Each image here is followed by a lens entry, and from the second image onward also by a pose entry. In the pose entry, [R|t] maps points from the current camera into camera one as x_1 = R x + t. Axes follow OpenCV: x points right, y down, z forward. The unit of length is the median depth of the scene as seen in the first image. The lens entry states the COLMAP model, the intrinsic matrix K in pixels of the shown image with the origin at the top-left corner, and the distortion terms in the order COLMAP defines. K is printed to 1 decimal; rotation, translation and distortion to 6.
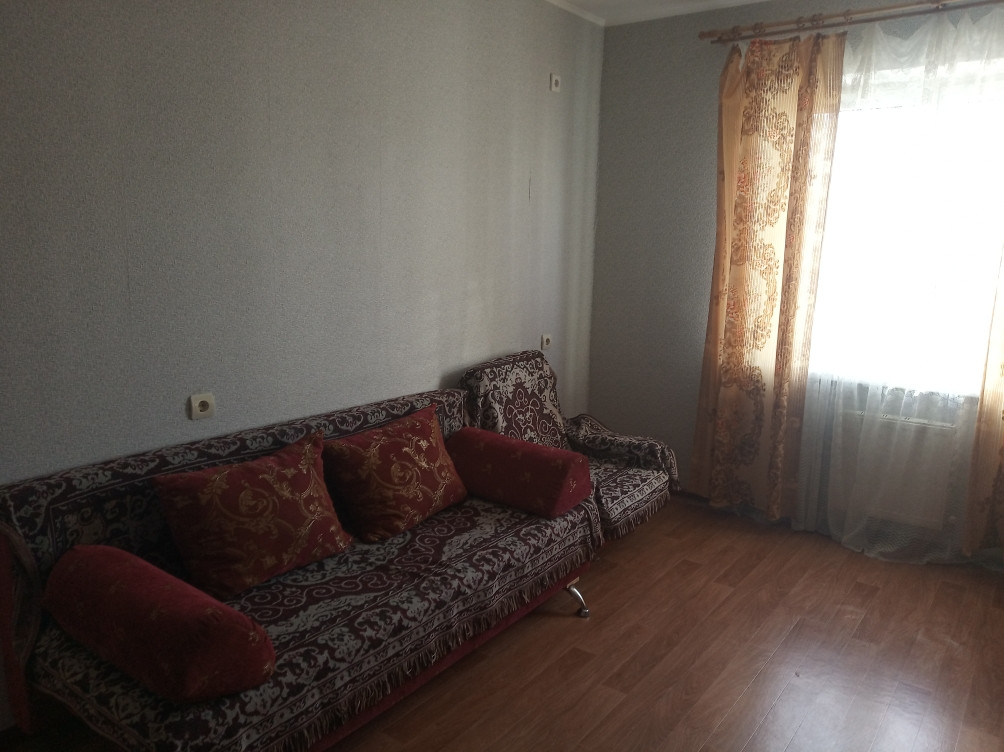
lens RADIAL K [[766.8, 0, 496.6], [0, 766.8, 379.1], [0, 0, 1]] dist [0.008648, 0.003912]
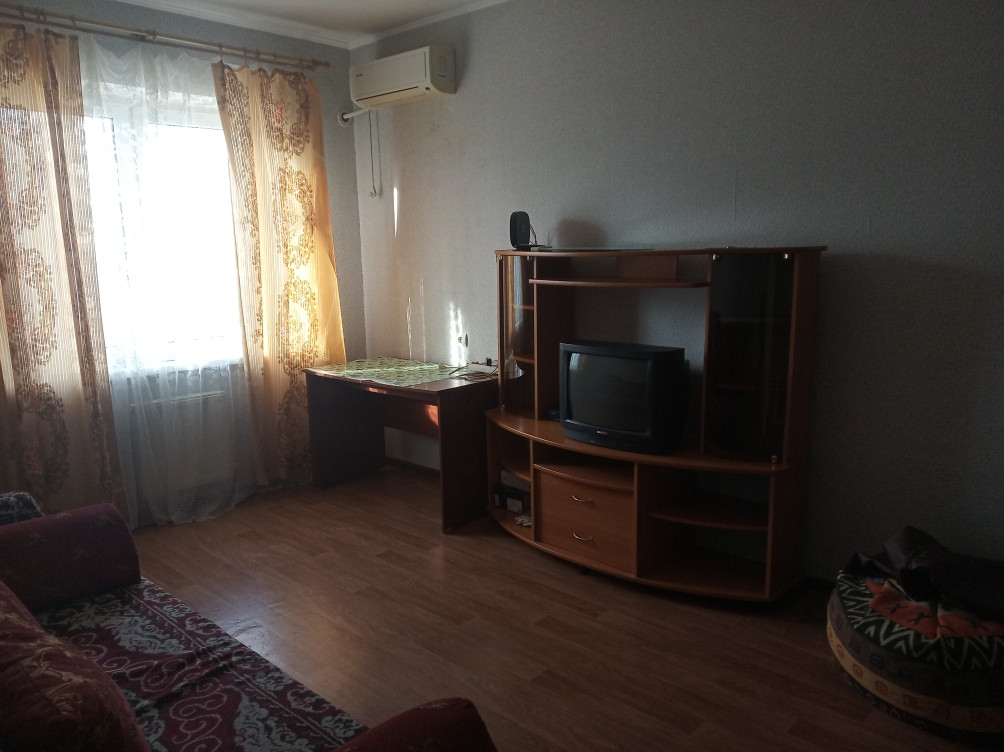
lens RADIAL K [[775.2, 0, 501.2], [0, 775.2, 375.2], [0, 0, 1]] dist [0.001161, 0.007820]
pose [[0.113629, -0.187397, 0.975690, -0.693135], [0.197921, 0.966636, 0.162608, -0.095977], [-0.973610, 0.174632, 0.146927, 0.478134]]
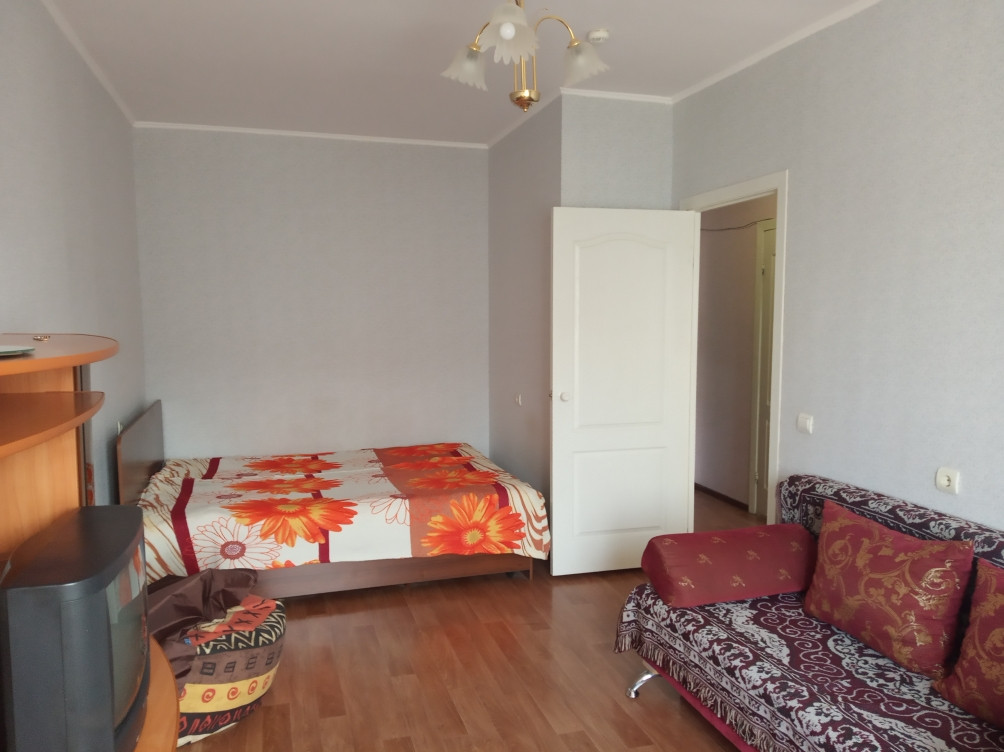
lens RADIAL K [[775.2, 0, 501.2], [0, 775.2, 375.2], [0, 0, 1]] dist [0.001161, 0.007820]
pose [[-0.598670, 0.054139, -0.799164, 0.725611], [-0.153055, 0.971598, 0.180477, -0.180980], [0.786237, 0.230362, -0.573380, 1.004639]]
